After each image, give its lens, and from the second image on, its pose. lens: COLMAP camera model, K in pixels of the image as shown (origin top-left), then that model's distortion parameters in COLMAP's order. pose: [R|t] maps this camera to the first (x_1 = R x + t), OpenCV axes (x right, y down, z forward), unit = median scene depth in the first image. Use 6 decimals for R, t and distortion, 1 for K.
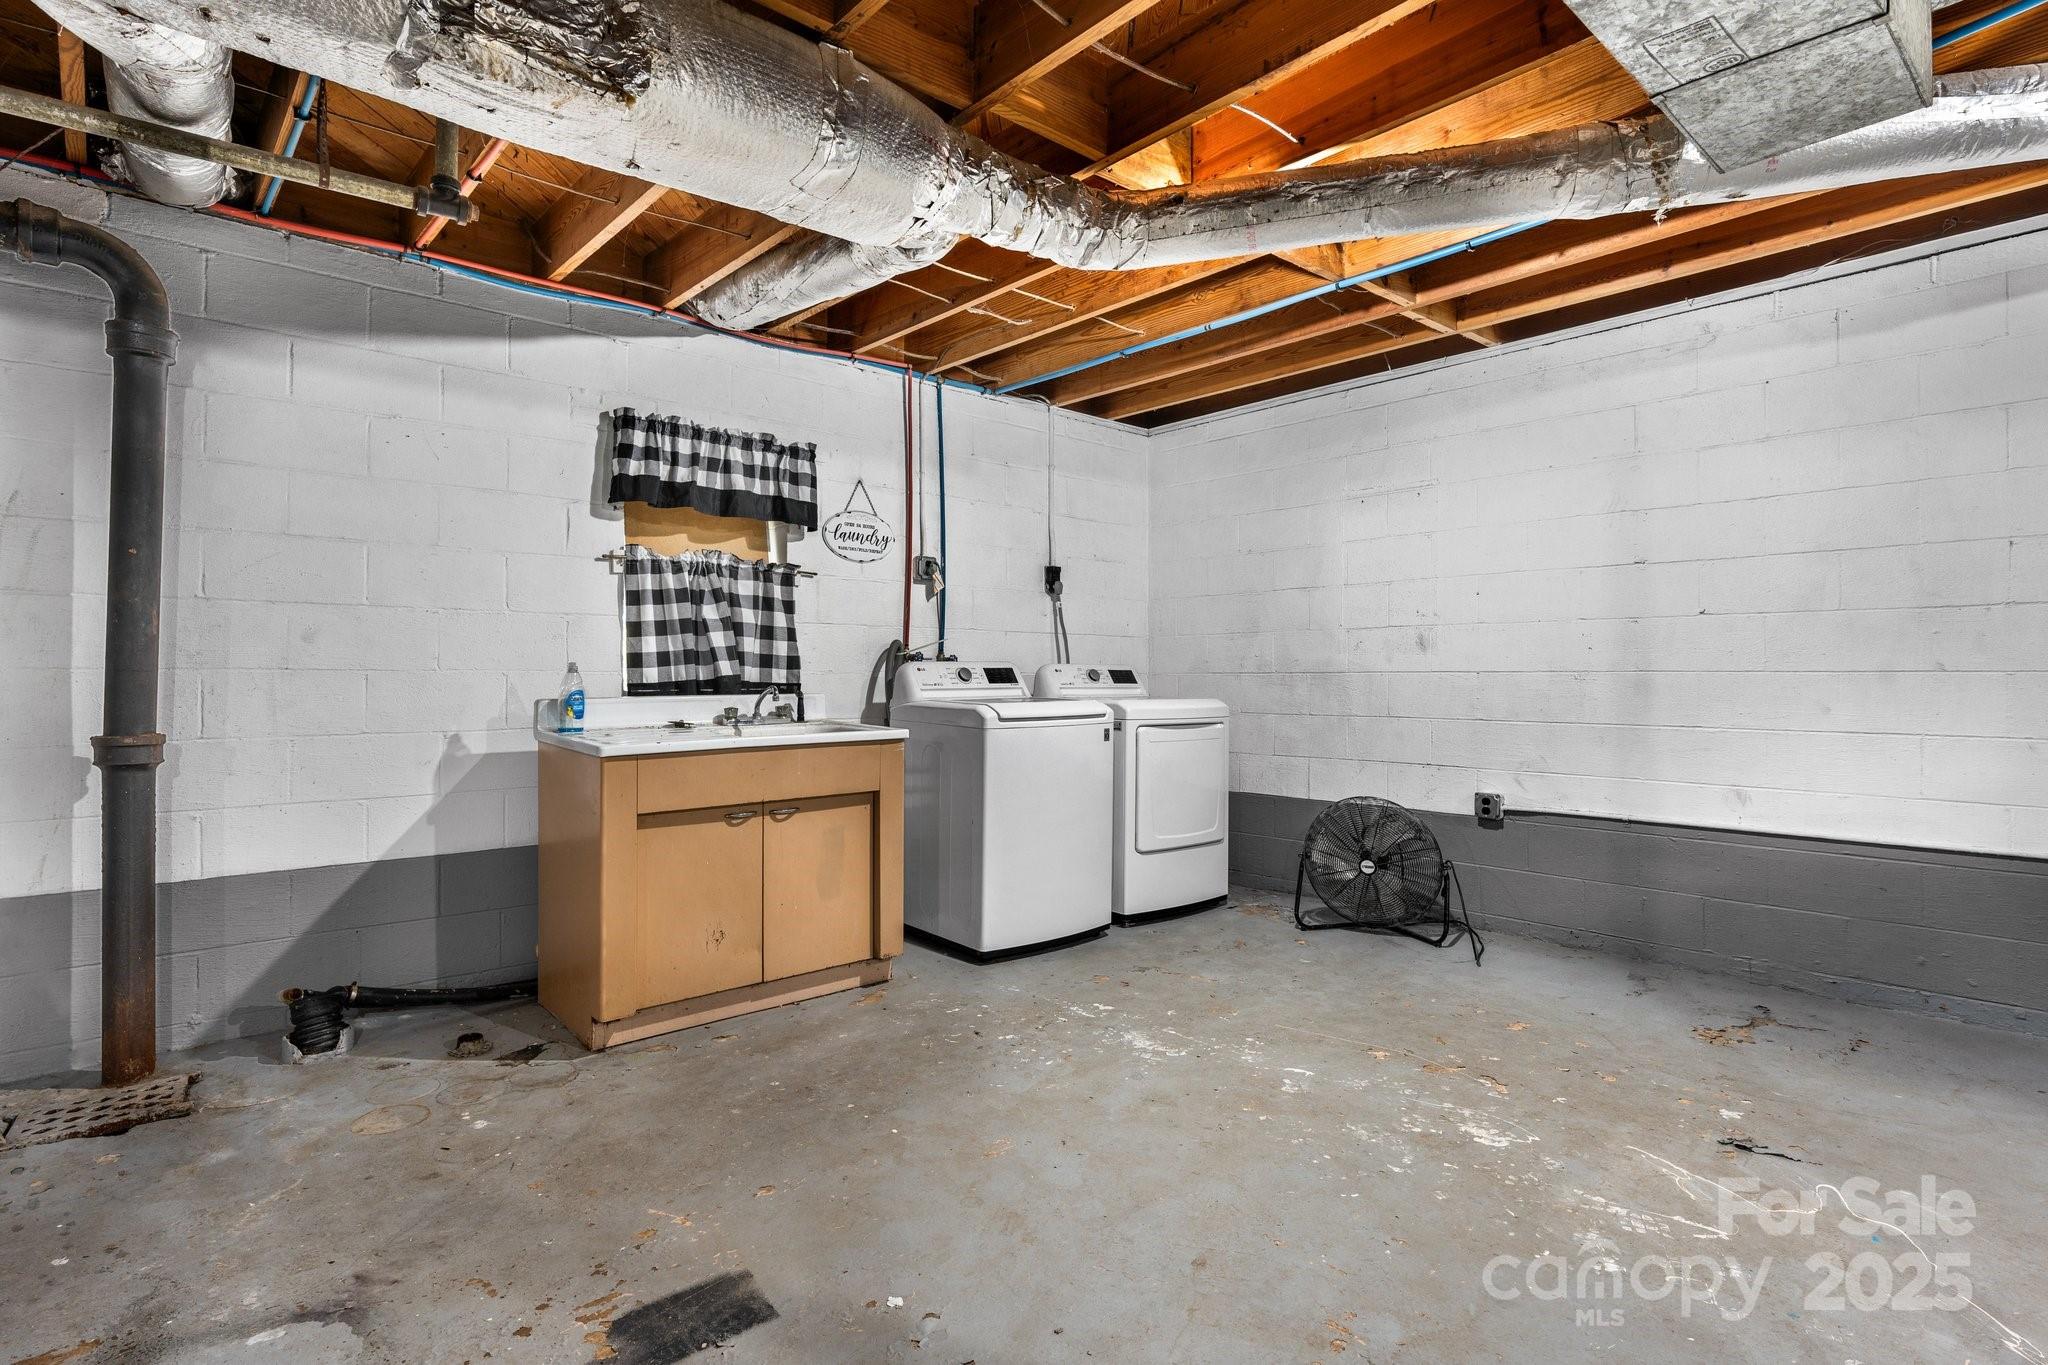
lens RADIAL K [[1044.5, 0, 1023.3], [0, 1044.5, 685.3], [0, 0, 1]] dist [-0.007708, 0.000561]
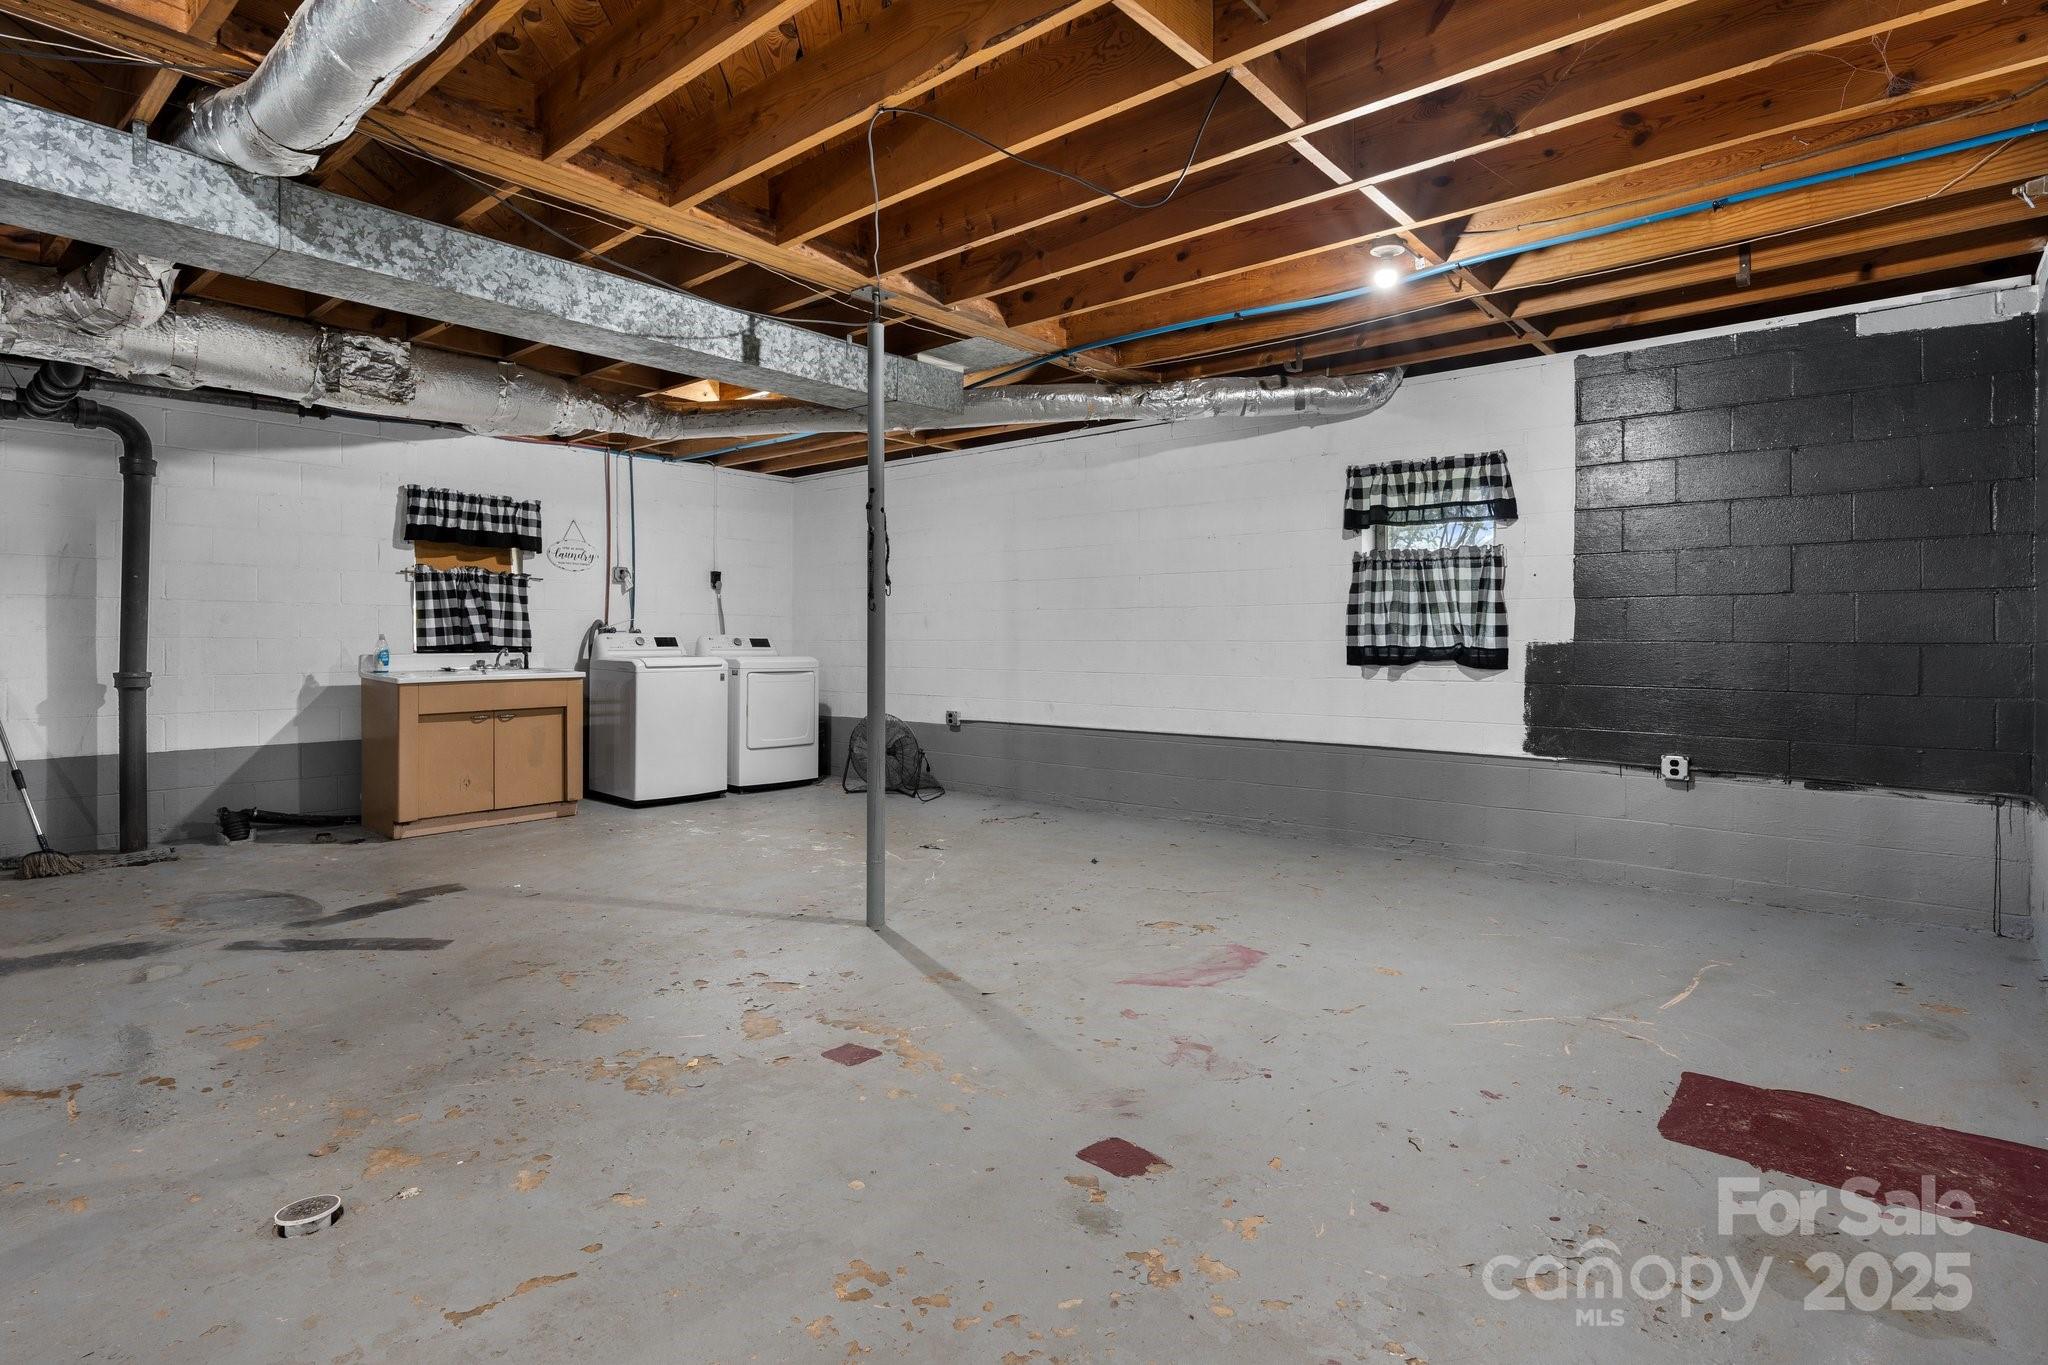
lens RADIAL K [[1044.5, 0, 1020.9], [0, 1044.5, 659.8], [0, 0, 1]] dist [-0.007708, 0.000561]
pose [[0.990028, 0.000208, 0.140870, 0.345108], [-0.001317, 0.999969, 0.007784, 0.005818], [-0.140864, -0.007892, 0.989997, -0.794096]]
